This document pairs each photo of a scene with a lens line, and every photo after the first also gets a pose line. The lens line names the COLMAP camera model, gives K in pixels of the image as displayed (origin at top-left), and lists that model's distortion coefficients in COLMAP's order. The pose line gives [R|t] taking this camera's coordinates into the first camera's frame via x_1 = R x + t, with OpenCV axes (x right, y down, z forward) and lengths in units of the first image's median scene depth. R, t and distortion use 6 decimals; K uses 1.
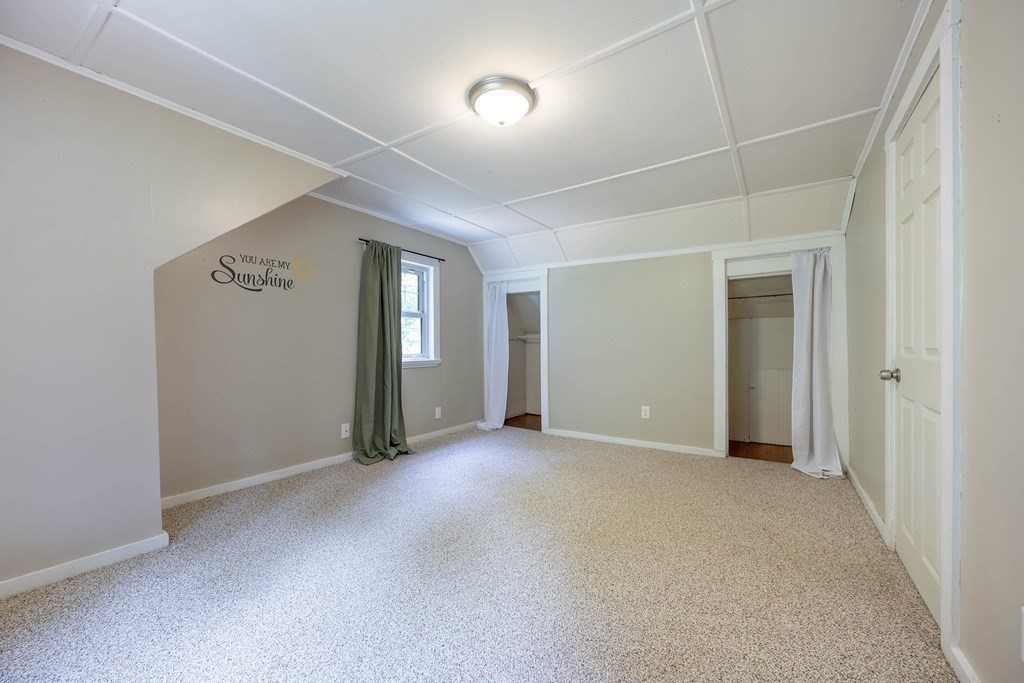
lens RADIAL K [[415.5, 0, 507.3], [0, 415.5, 349.1], [0, 0, 1]] dist [-0.007546, 0.000105]
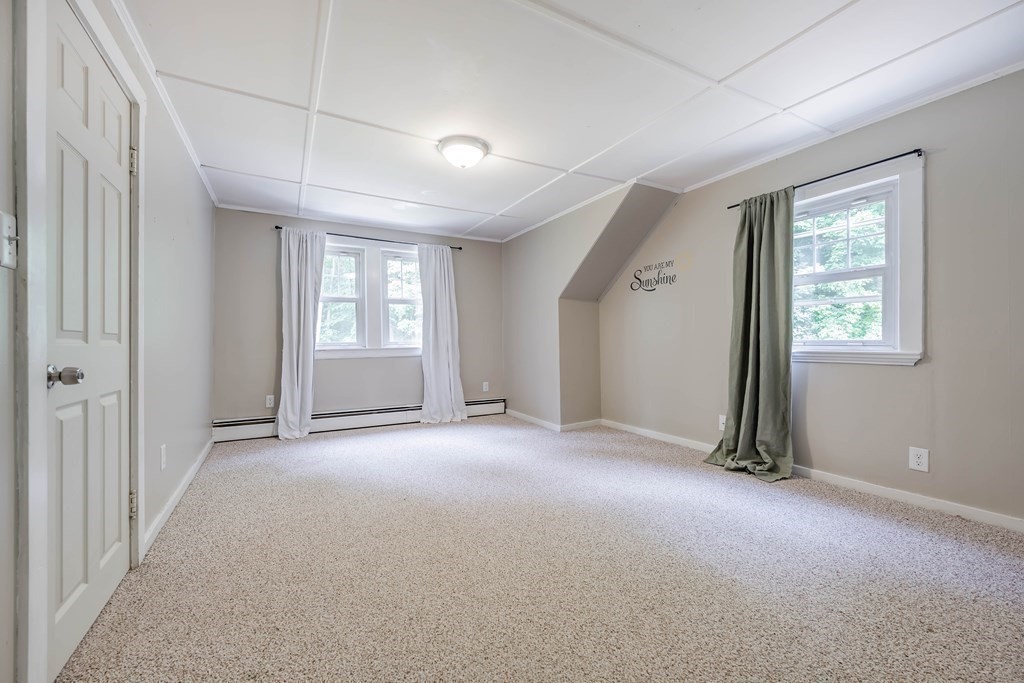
lens RADIAL K [[423.4, 0, 520.4], [0, 423.4, 336.9], [0, 0, 1]] dist [-0.000649, 0.000077]
pose [[-0.456184, 0.003791, -0.889877, 0.748810], [0.008569, 0.999963, -0.000133, 0.003164], [0.889844, -0.007686, -0.456200, 1.185458]]
